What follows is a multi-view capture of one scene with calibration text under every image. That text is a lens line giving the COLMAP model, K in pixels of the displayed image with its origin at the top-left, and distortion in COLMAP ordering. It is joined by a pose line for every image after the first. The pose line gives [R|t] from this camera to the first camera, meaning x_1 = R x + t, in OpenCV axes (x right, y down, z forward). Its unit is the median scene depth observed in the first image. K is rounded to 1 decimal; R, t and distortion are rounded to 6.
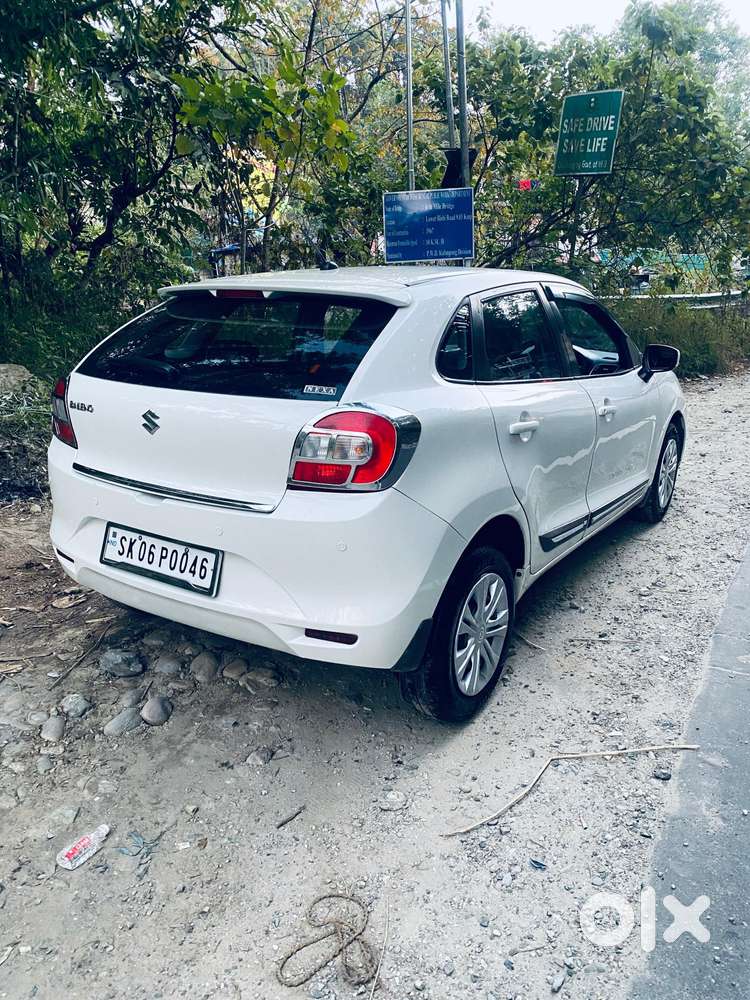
lens RADIAL K [[775.6, 0, 357.3], [0, 775.6, 513.6], [0, 0, 1]] dist [0.039340, -0.014659]
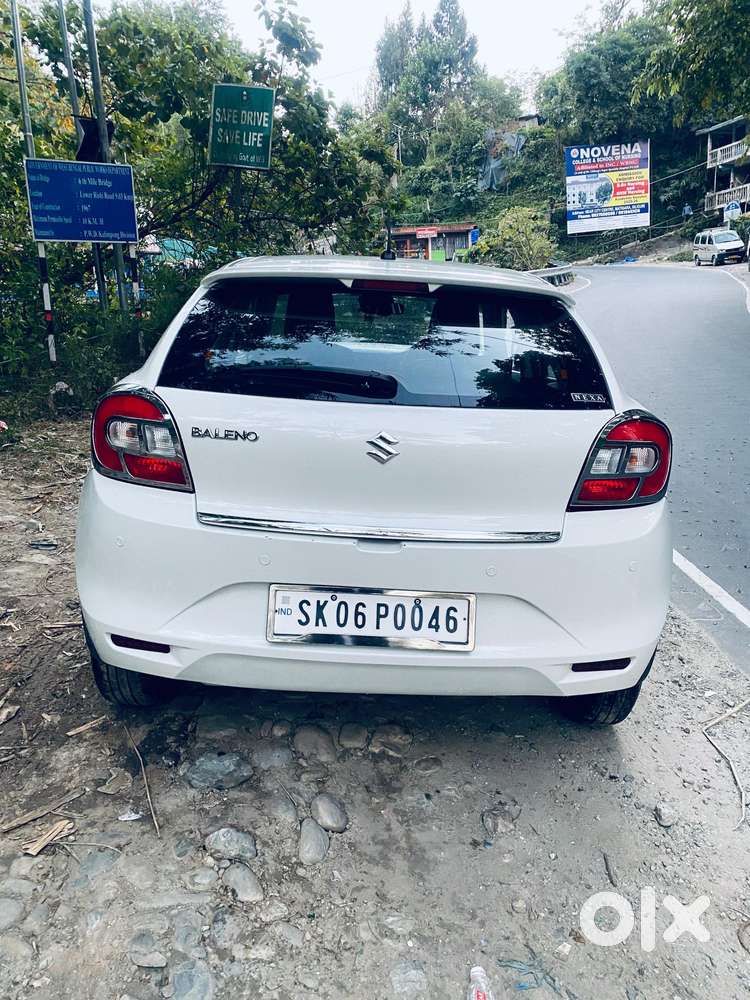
lens RADIAL K [[788.7, 0, 374.4], [0, 788.7, 504.6], [0, 0, 1]] dist [0.031802, 0.001301]
pose [[0.825470, -0.115070, 0.552592, -0.664283], [0.116683, 0.992641, 0.032401, -0.080781], [-0.552254, 0.037733, 0.832822, 0.319656]]
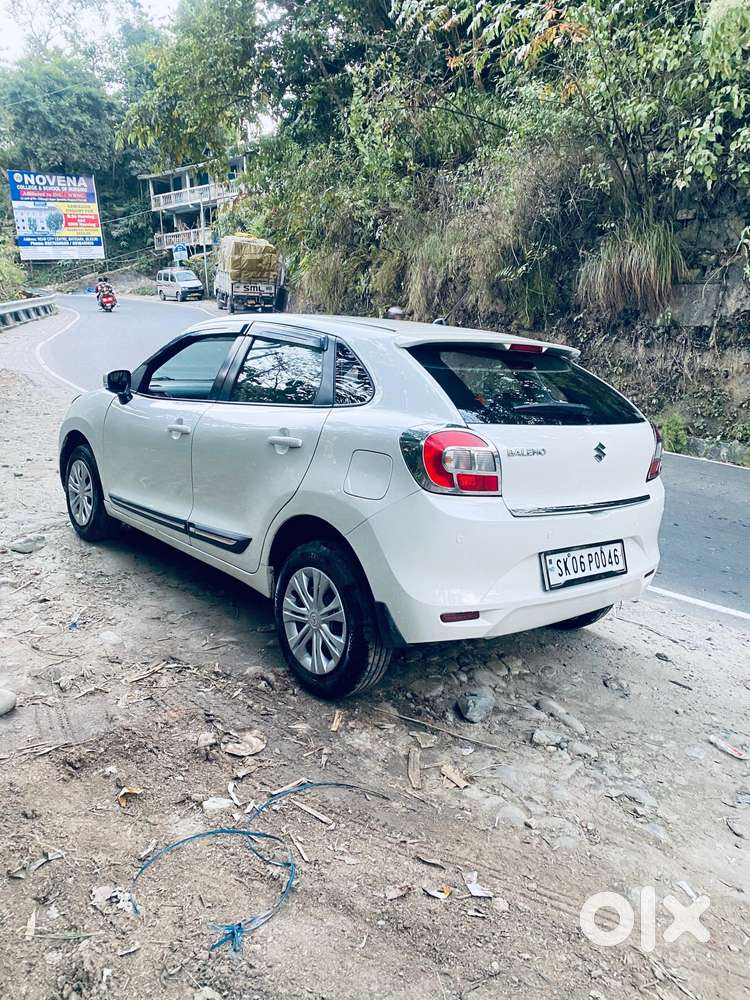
lens RADIAL K [[788.7, 0, 374.4], [0, 788.7, 504.6], [0, 0, 1]] dist [0.031802, 0.001301]
pose [[0.271614, -0.172771, 0.946771, -1.458325], [0.210639, 0.970575, 0.116685, -0.240662], [-0.939072, 0.167734, 0.300014, 0.900498]]
